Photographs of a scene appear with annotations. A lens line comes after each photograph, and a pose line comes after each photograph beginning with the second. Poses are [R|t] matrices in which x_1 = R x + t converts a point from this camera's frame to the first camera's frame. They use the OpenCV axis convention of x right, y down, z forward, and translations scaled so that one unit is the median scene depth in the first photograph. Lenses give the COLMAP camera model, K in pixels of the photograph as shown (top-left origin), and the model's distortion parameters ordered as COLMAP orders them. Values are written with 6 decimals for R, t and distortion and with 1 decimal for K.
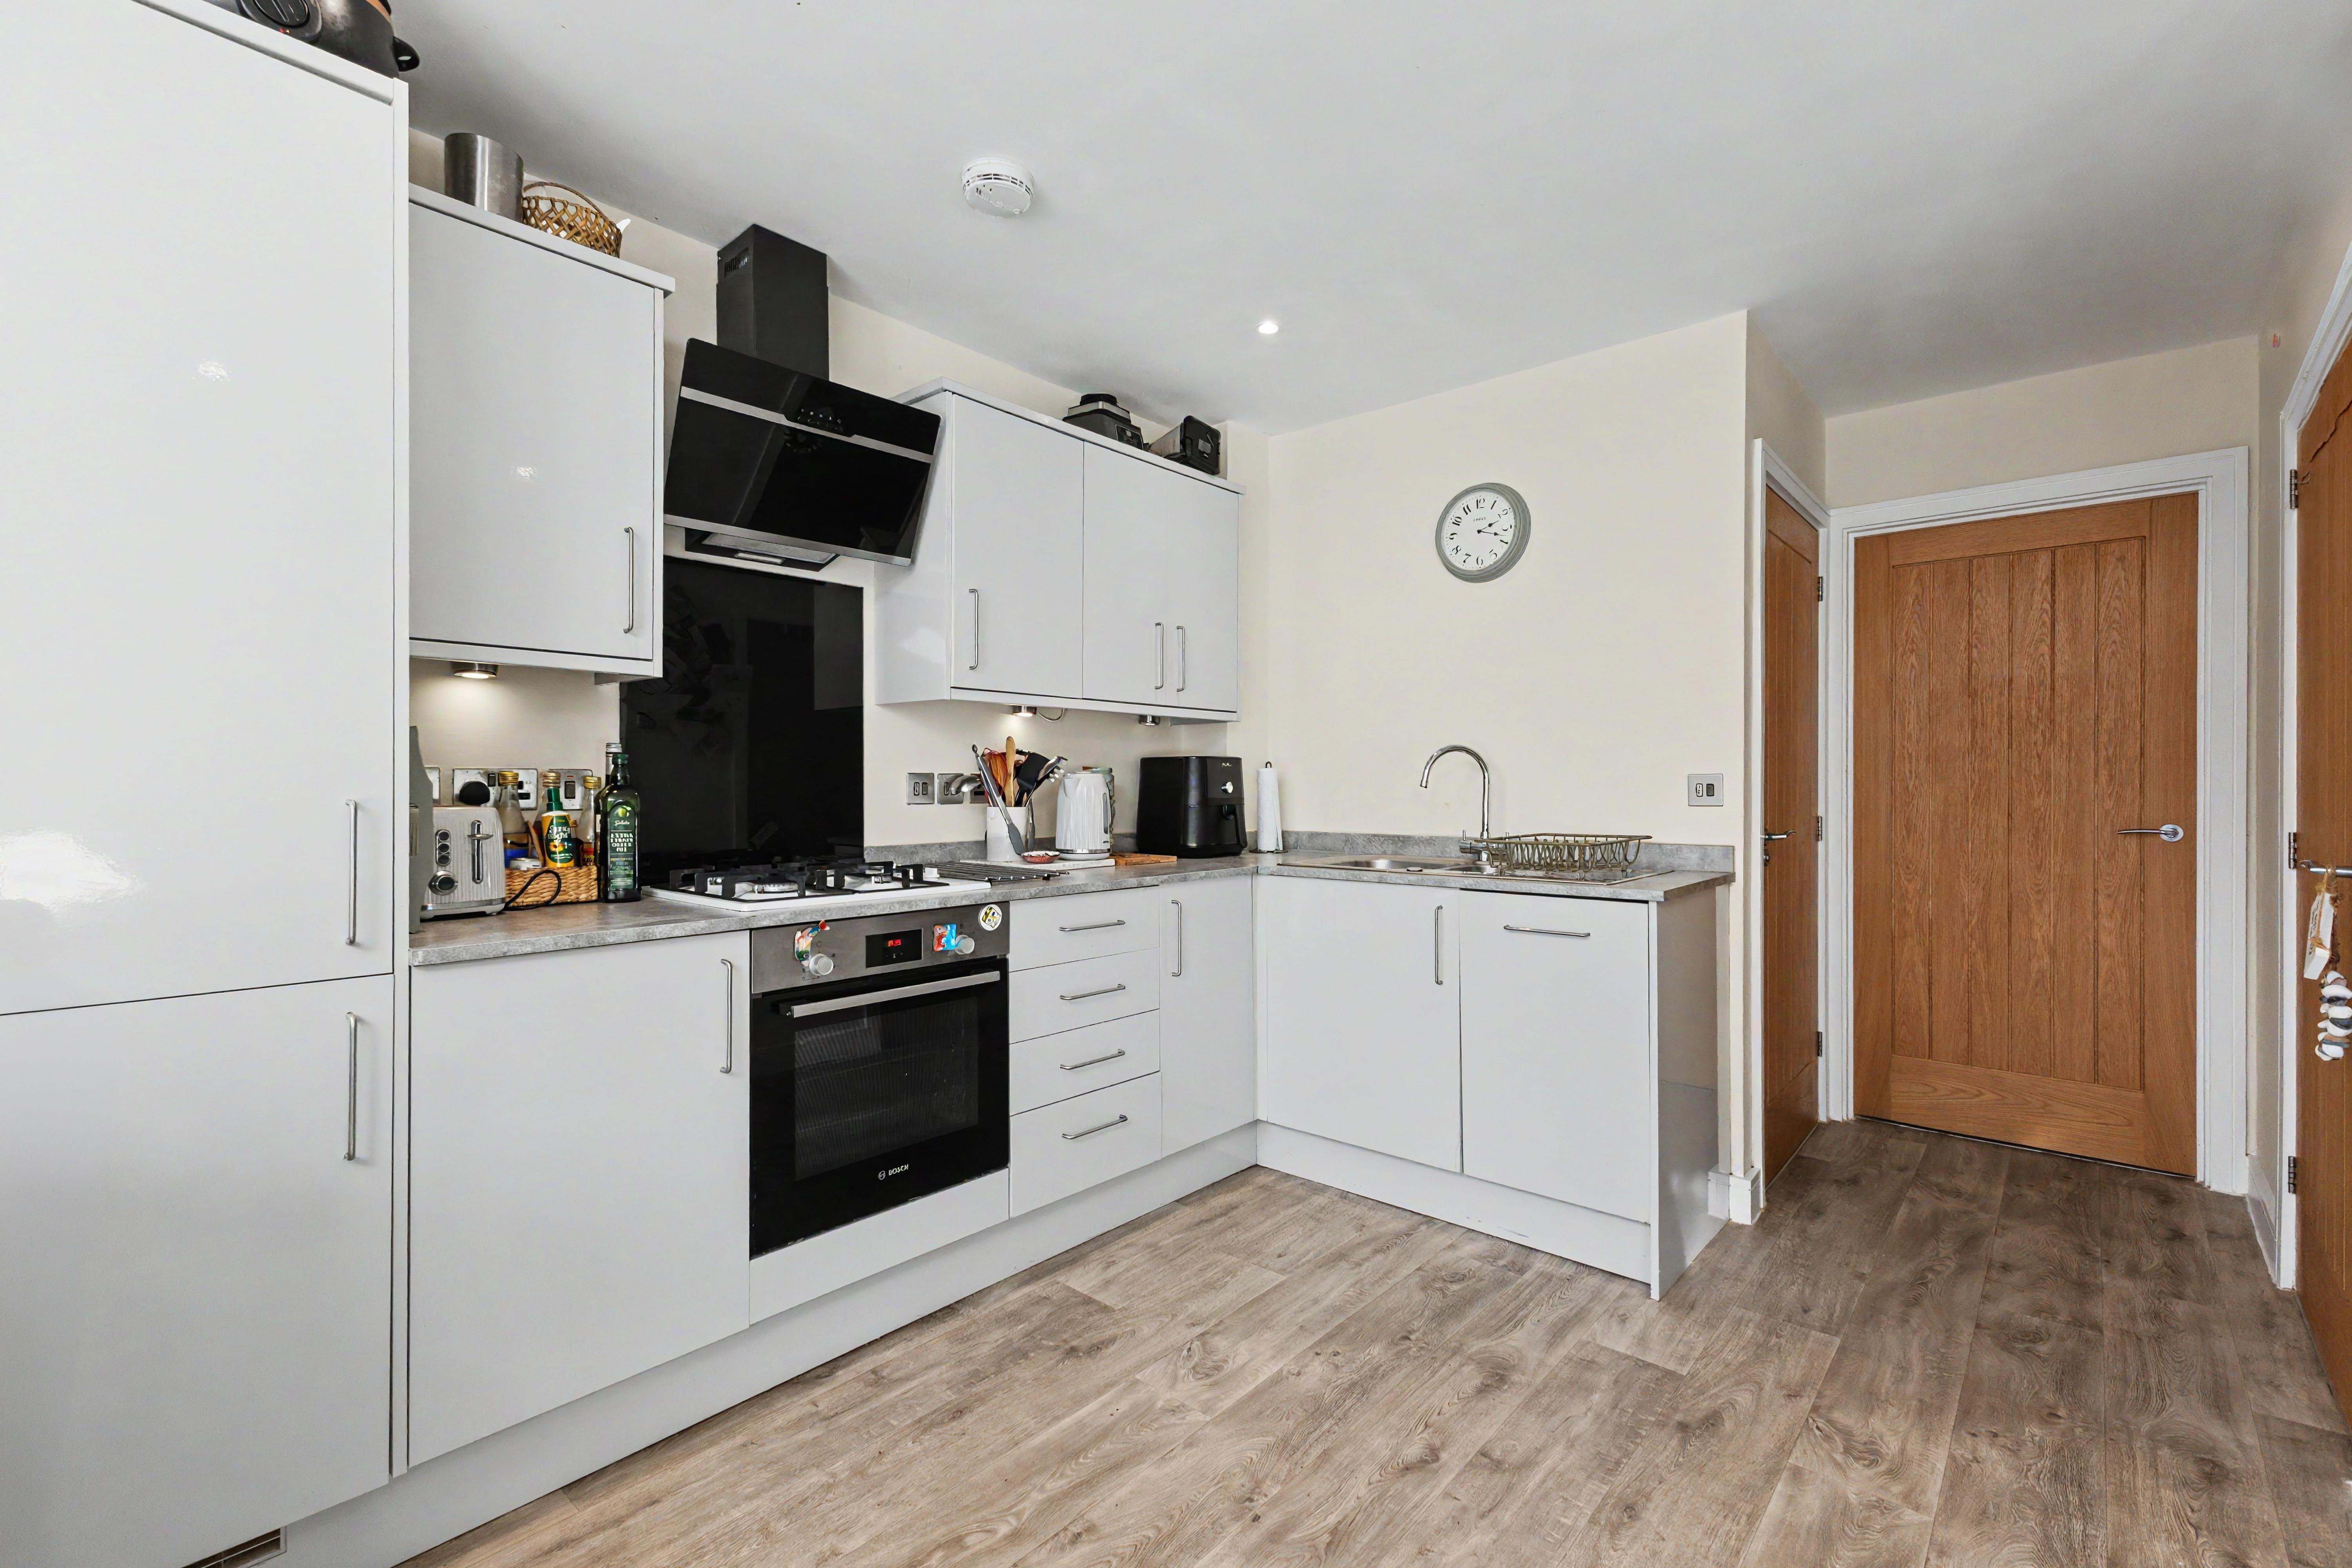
lens RADIAL K [[1030.7, 0, 1175.6], [0, 1030.7, 788.9], [0, 0, 1]] dist [0.006512, -0.002099]
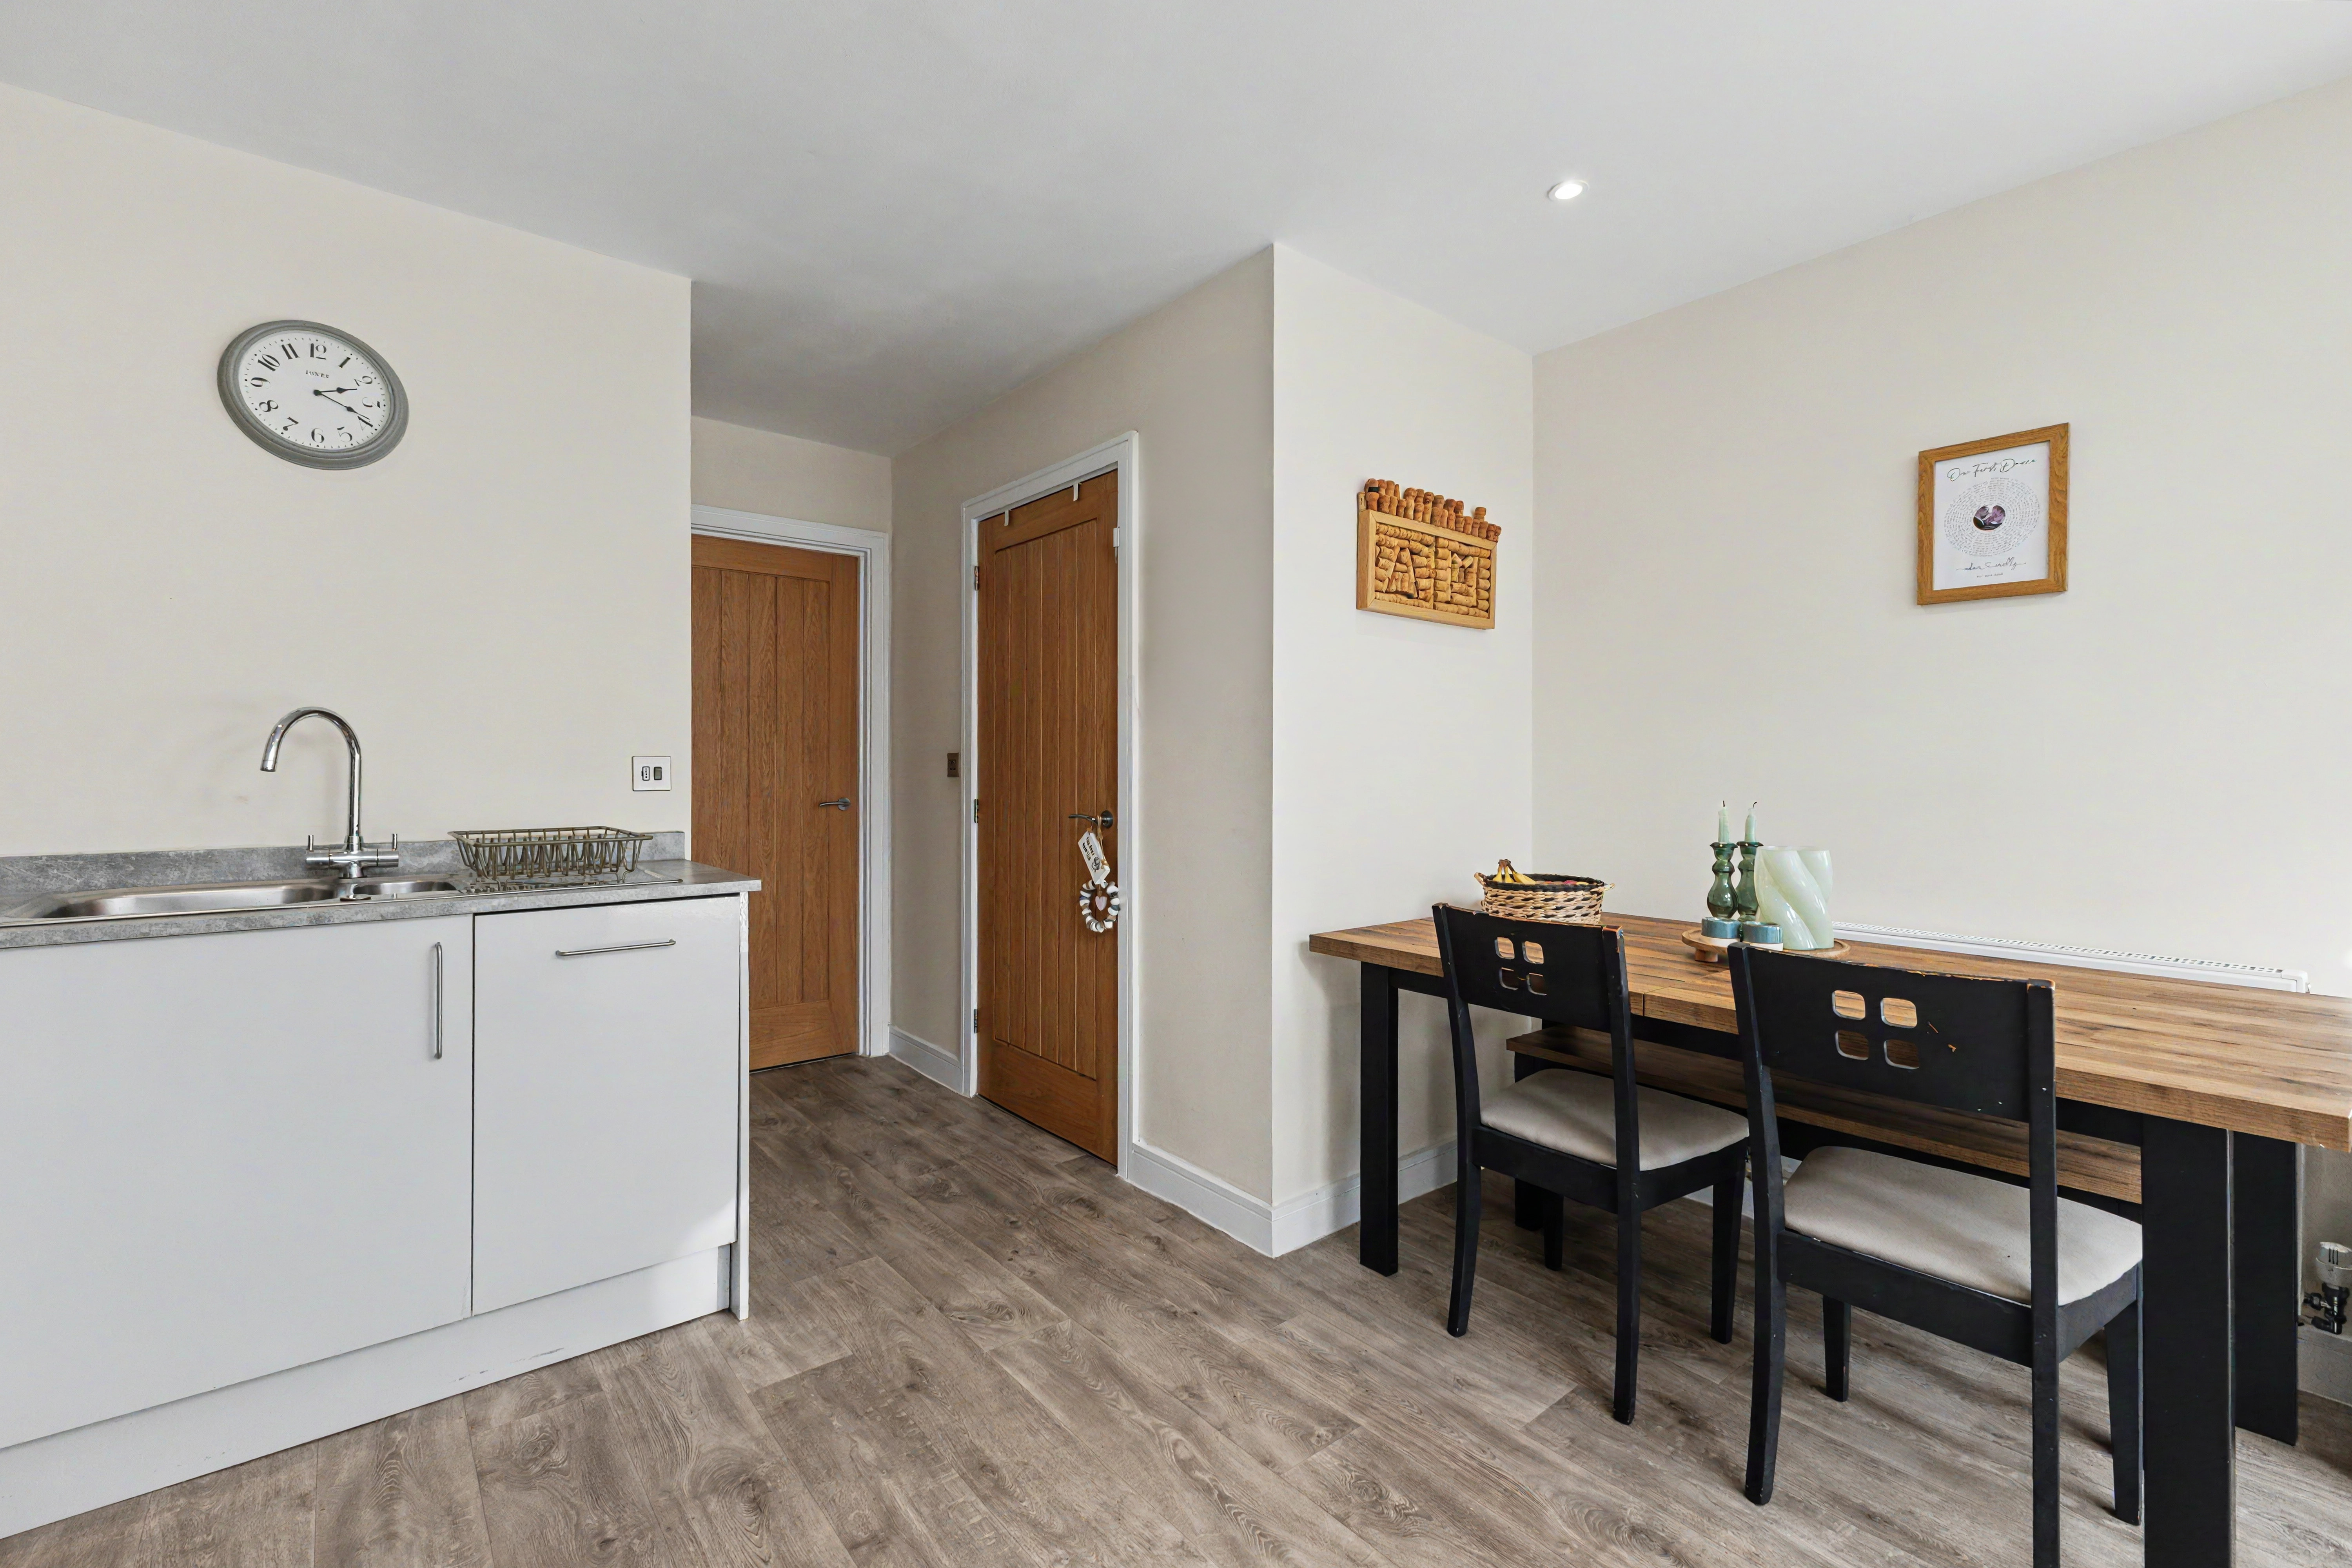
lens RADIAL K [[1030.7, 0, 1173.6], [0, 1030.7, 770.4], [0, 0, 1]] dist [0.006512, -0.002099]
pose [[0.152425, -0.000122, 0.988315, -0.362814], [0.003686, 0.999993, -0.000445, 0.000564], [-0.988308, 0.003710, 0.152425, 0.429656]]
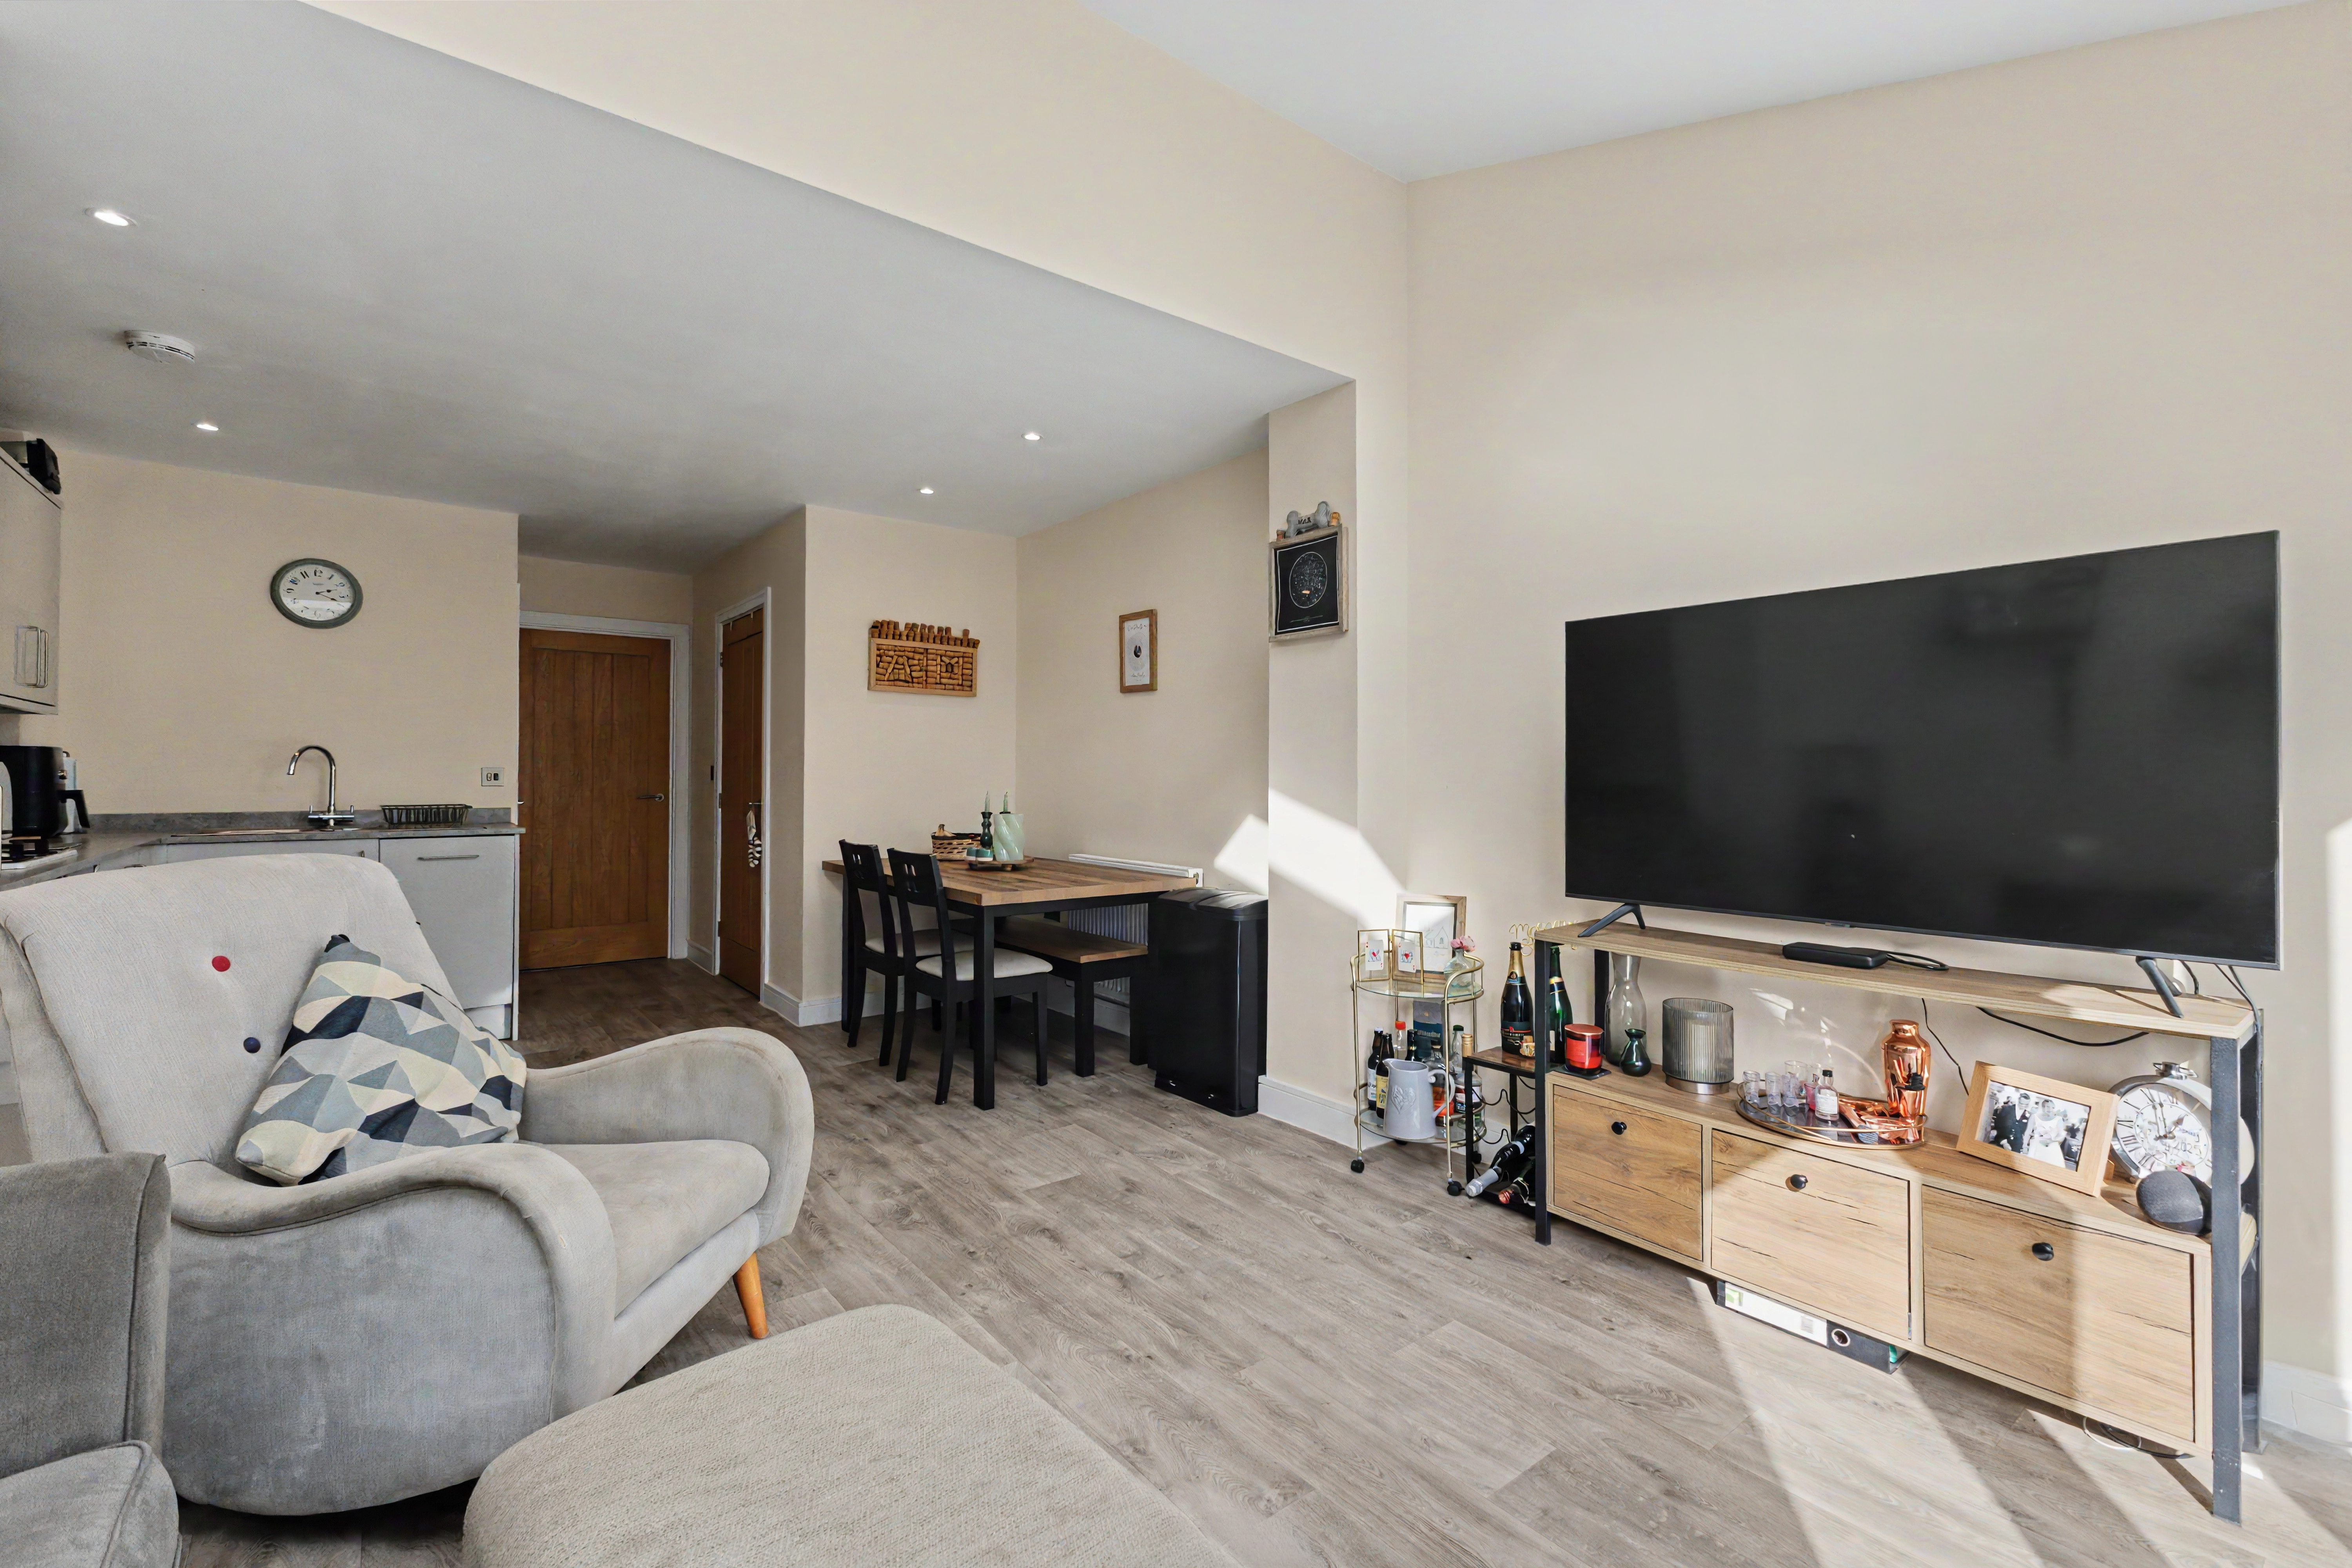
lens RADIAL K [[1030.7, 0, 1185.1], [0, 1030.7, 771.6], [0, 0, 1]] dist [0.006512, -0.002099]
pose [[0.174482, 0.008433, 0.984624, -1.110572], [0.000254, 0.999963, -0.008609, 0.008337], [-0.984660, 0.001752, 0.174473, -0.516360]]
